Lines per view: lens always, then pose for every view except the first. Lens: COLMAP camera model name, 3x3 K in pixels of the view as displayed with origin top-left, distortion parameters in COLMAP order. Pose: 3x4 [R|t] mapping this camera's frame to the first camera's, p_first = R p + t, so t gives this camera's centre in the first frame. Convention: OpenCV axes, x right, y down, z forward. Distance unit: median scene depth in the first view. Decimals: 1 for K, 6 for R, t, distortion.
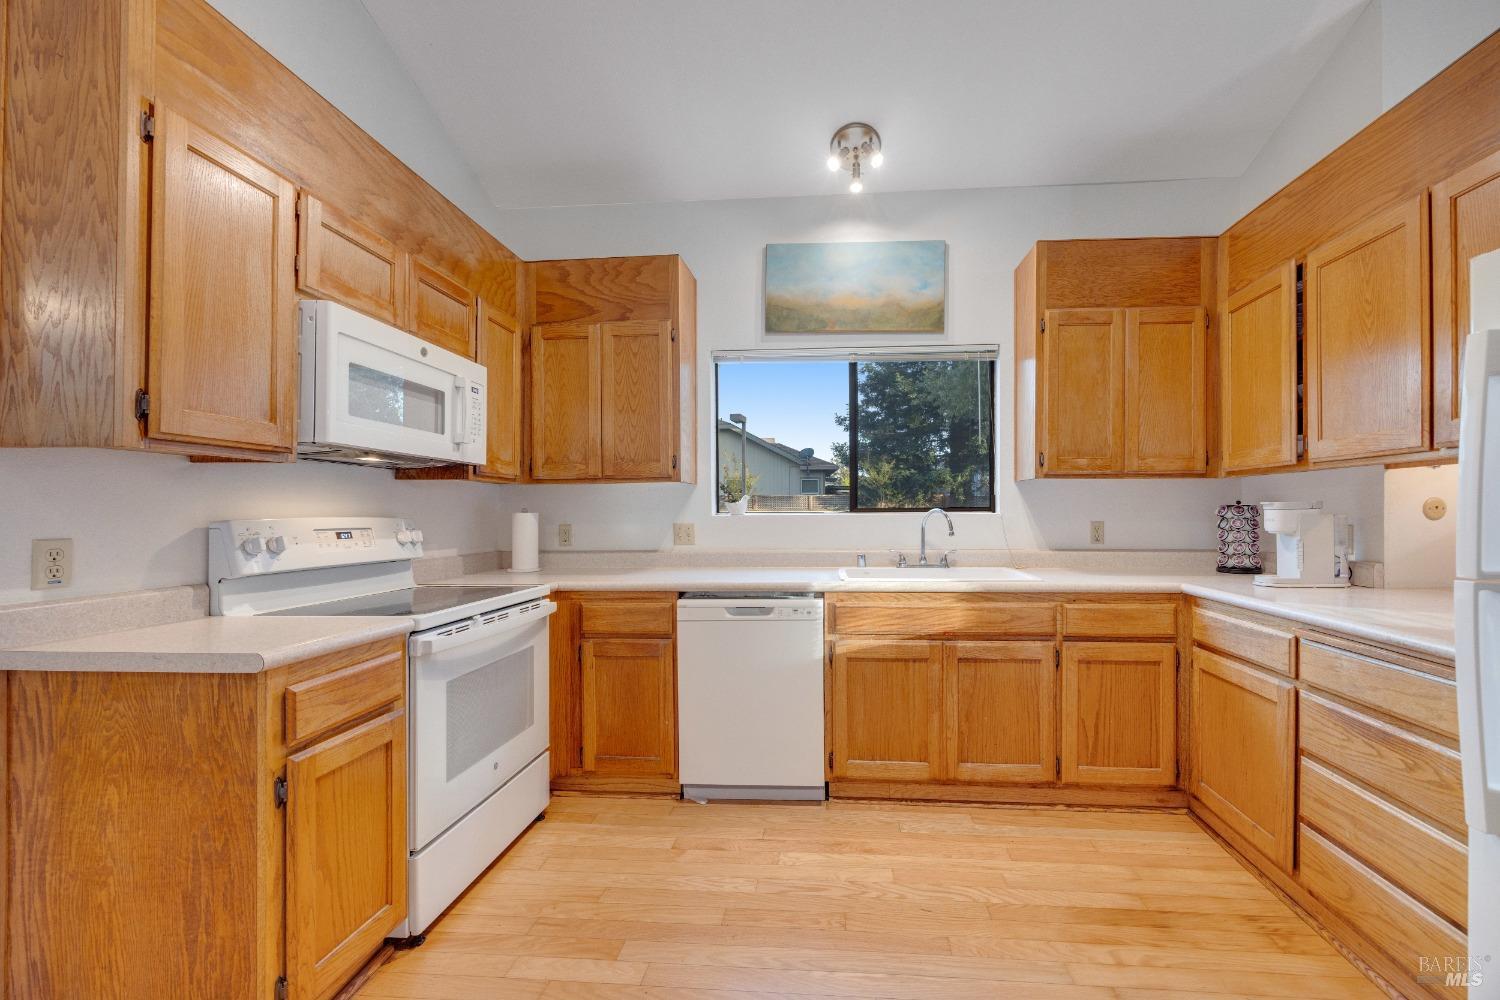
lens RADIAL K [[585.1, 0, 781.7], [0, 585.1, 514.3], [0, 0, 1]] dist [-0.002521, -0.000145]
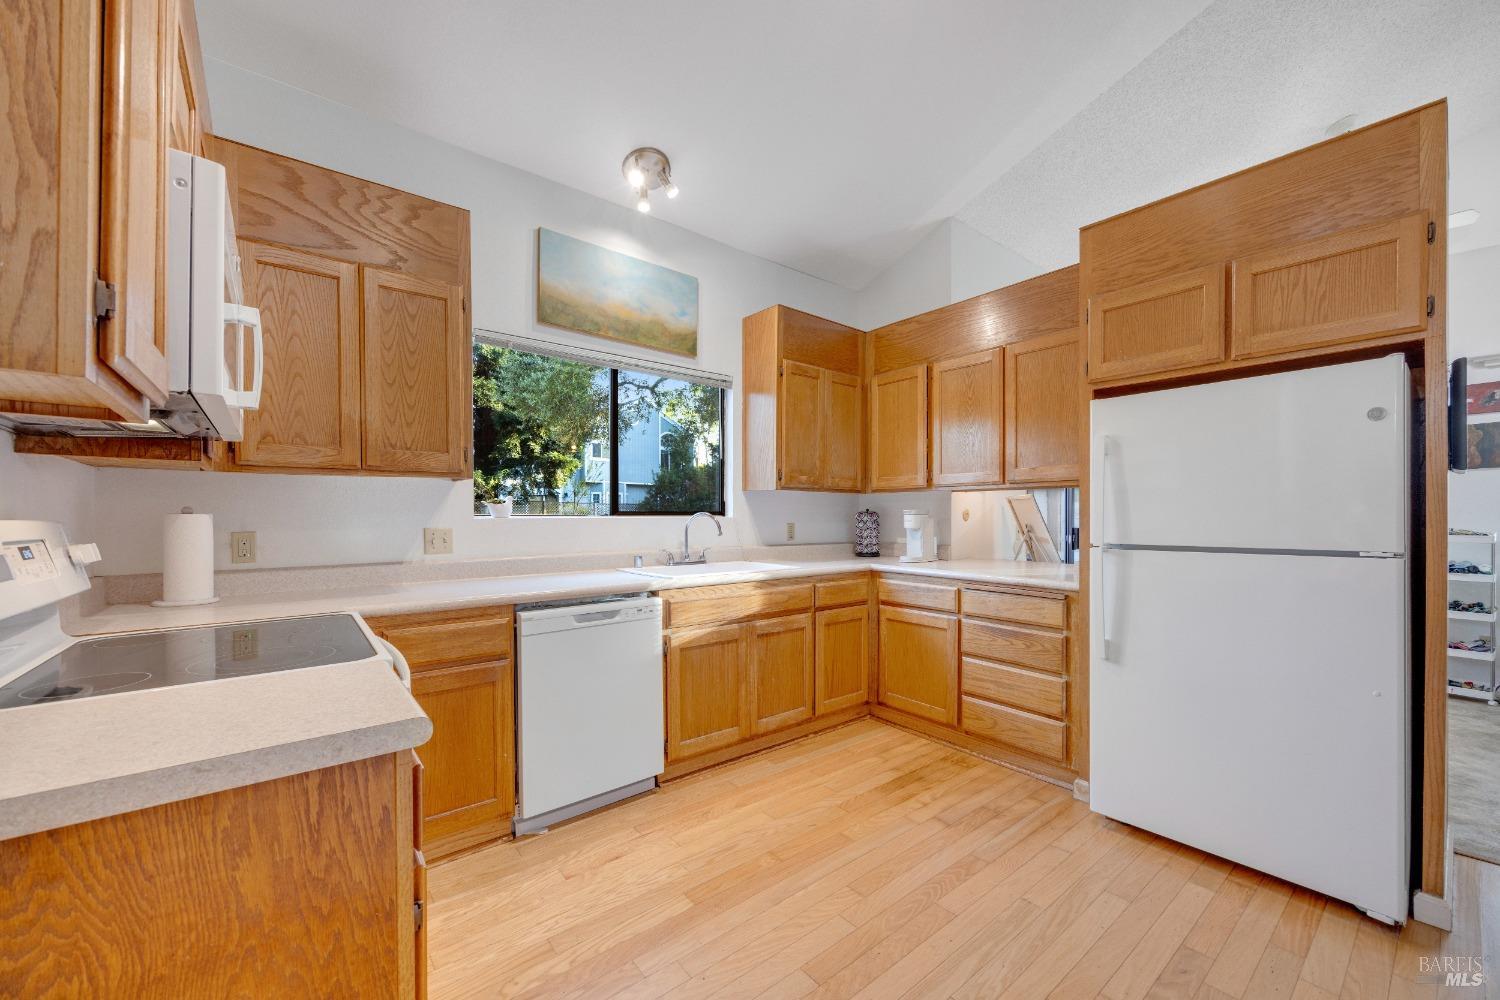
lens RADIAL K [[585.1, 0, 748.7], [0, 585.1, 520.9], [0, 0, 1]] dist [-0.002521, -0.000145]
pose [[0.727776, -0.001876, 0.685812, -0.566478], [-0.000346, 0.999995, 0.003103, 0.004069], [-0.685815, -0.002495, 0.727772, 0.126287]]
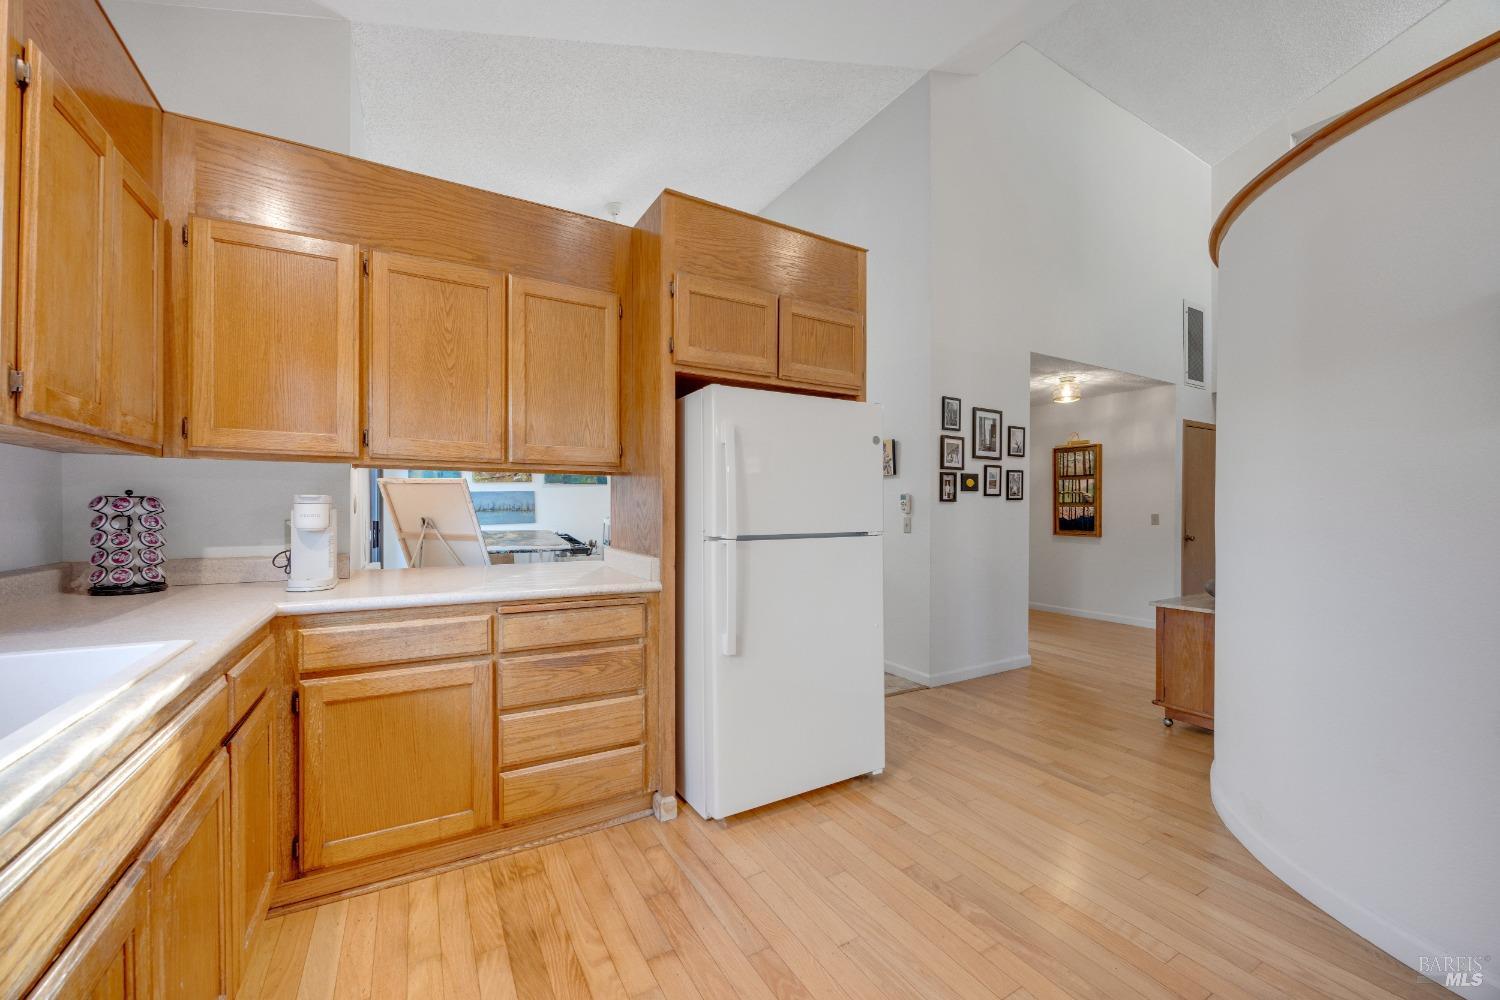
lens RADIAL K [[569.1, 0, 748.1], [0, 569.1, 510.1], [0, 0, 1]] dist [-0.004091, -0.000152]
pose [[-0.579002, -0.002844, 0.815321, -0.236019], [0.001093, 0.999990, 0.004265, -0.000925], [-0.815325, 0.003361, -0.578994, 0.927242]]
